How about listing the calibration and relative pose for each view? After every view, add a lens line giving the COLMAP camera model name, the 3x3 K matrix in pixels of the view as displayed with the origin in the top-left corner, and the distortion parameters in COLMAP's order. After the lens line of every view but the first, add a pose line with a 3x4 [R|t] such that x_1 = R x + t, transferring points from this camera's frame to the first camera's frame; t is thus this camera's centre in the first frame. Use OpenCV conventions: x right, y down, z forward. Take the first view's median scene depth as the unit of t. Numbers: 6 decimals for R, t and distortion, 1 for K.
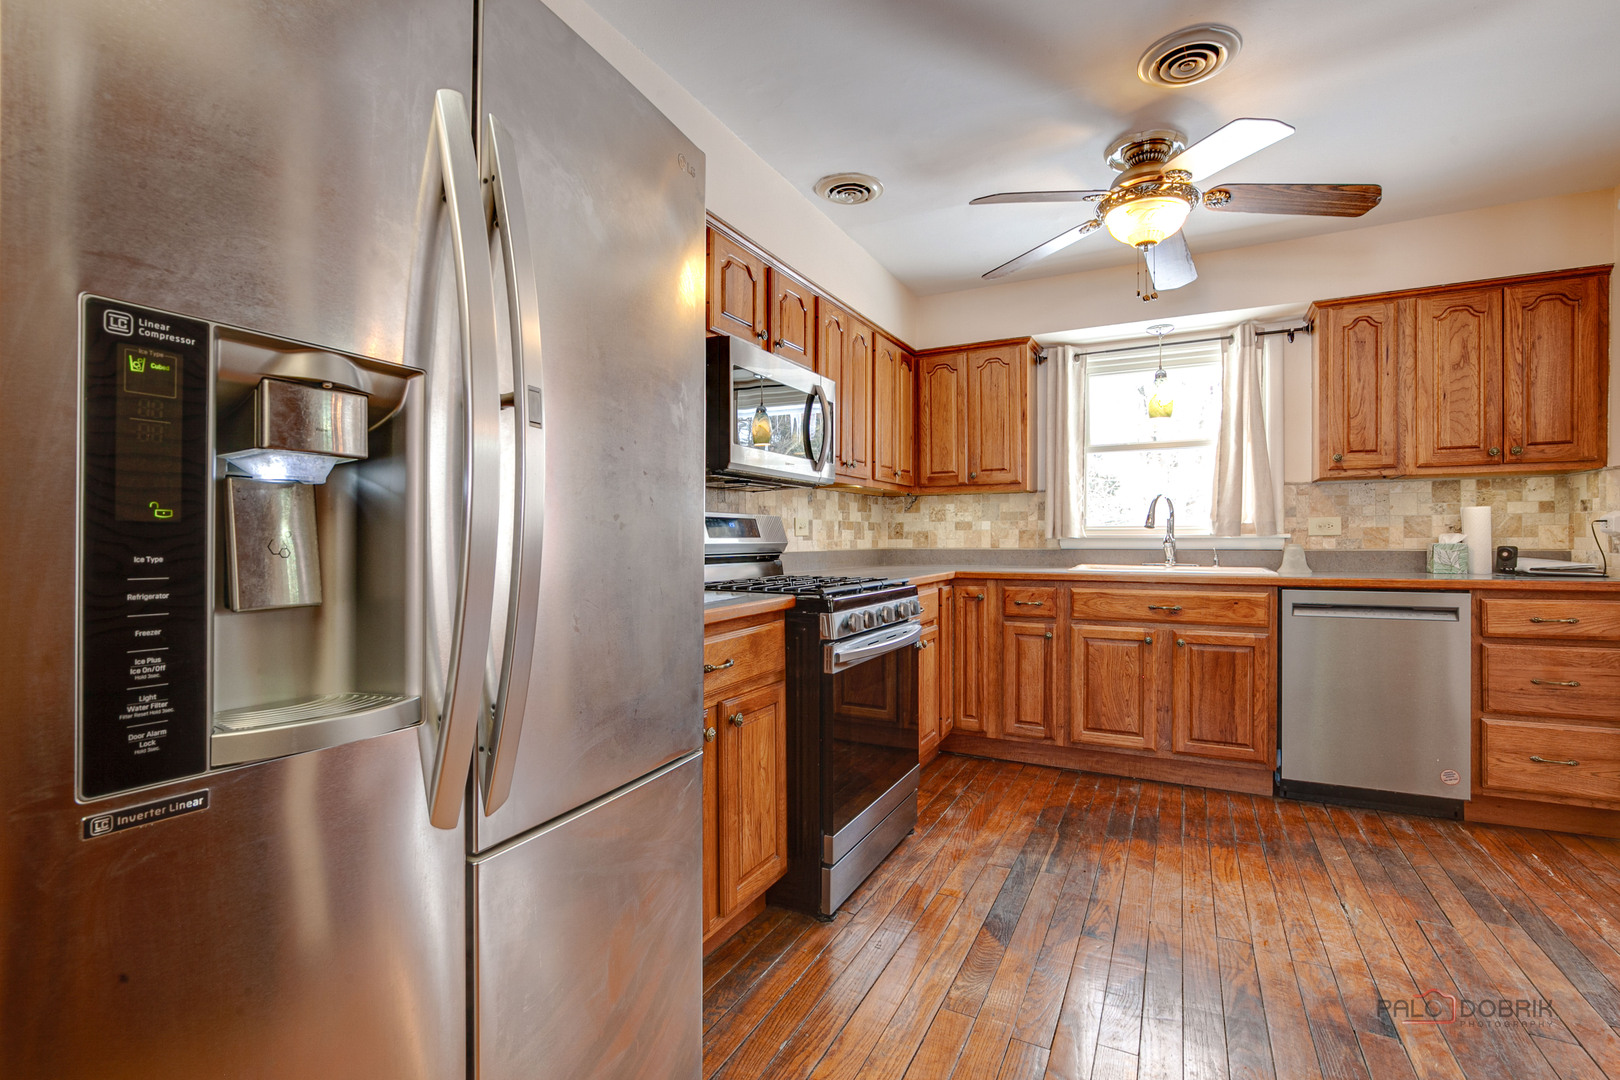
lens RADIAL K [[760.0, 0, 807.5], [0, 760.0, 536.8], [0, 0, 1]] dist [-0.016486, 0.001659]
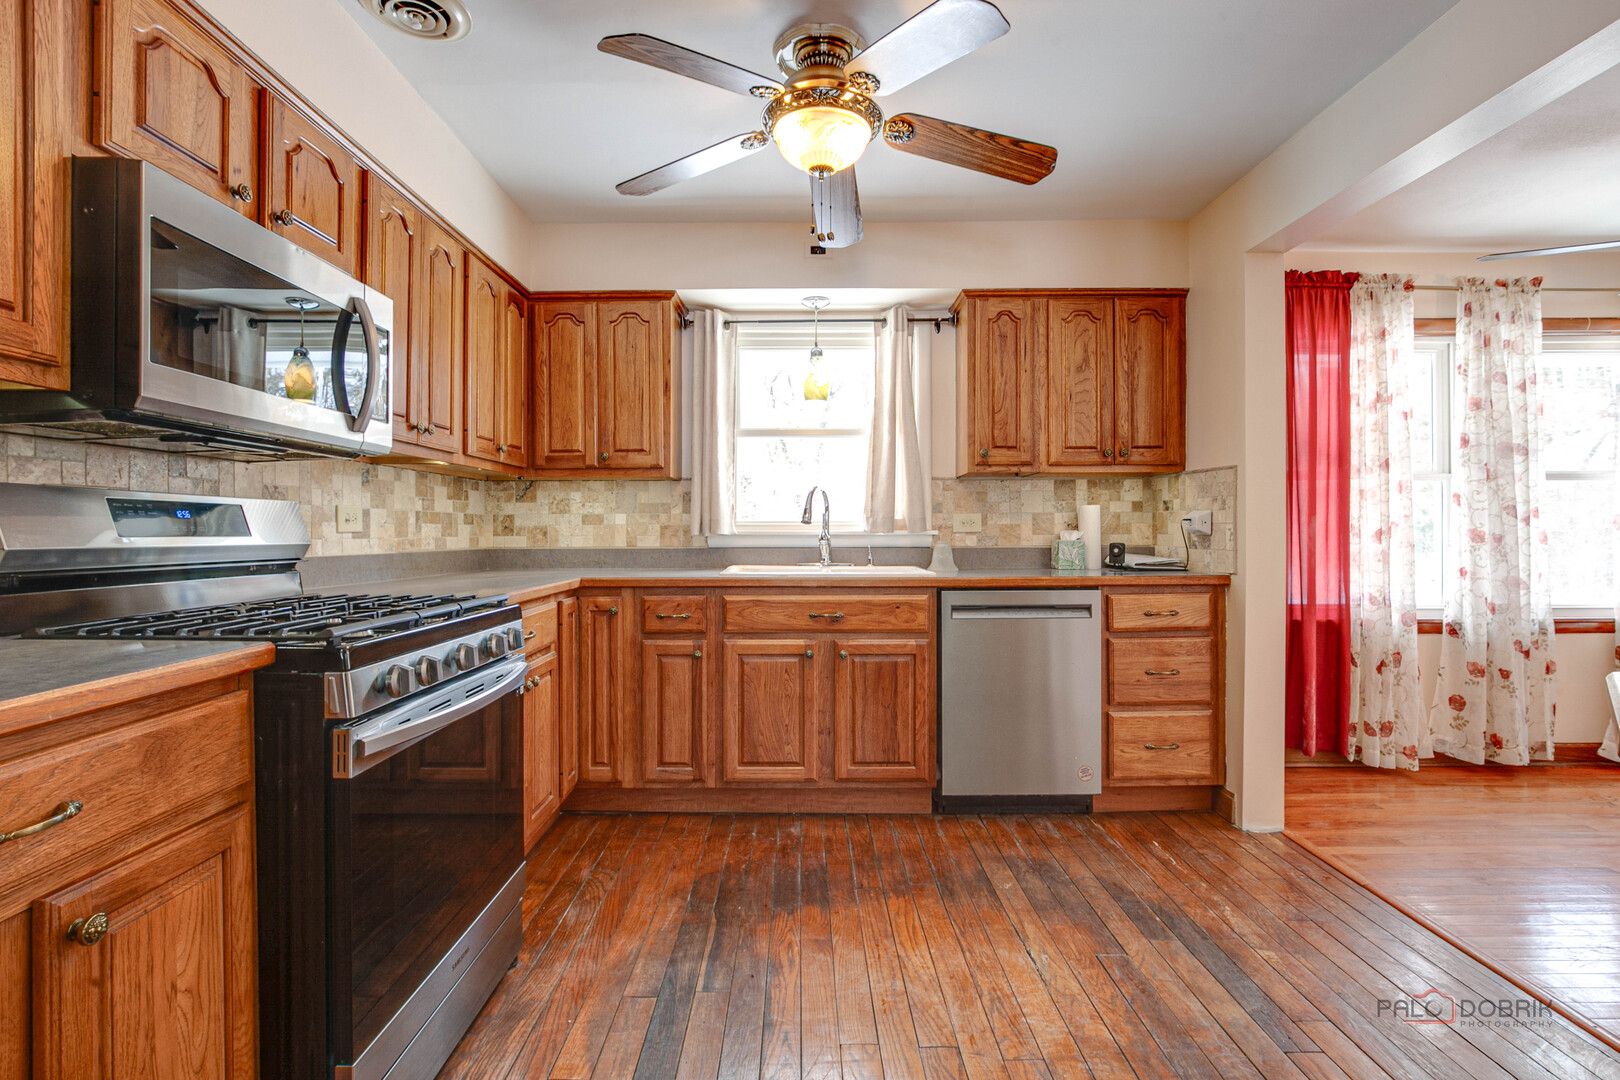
lens RADIAL K [[760.0, 0, 807.5], [0, 760.0, 536.8], [0, 0, 1]] dist [-0.016486, 0.001659]
pose [[0.890823, -0.001811, 0.454346, 0.057107], [-0.001761, 0.999971, 0.007439, -0.003255], [-0.454346, -0.007427, 0.890794, 0.239639]]
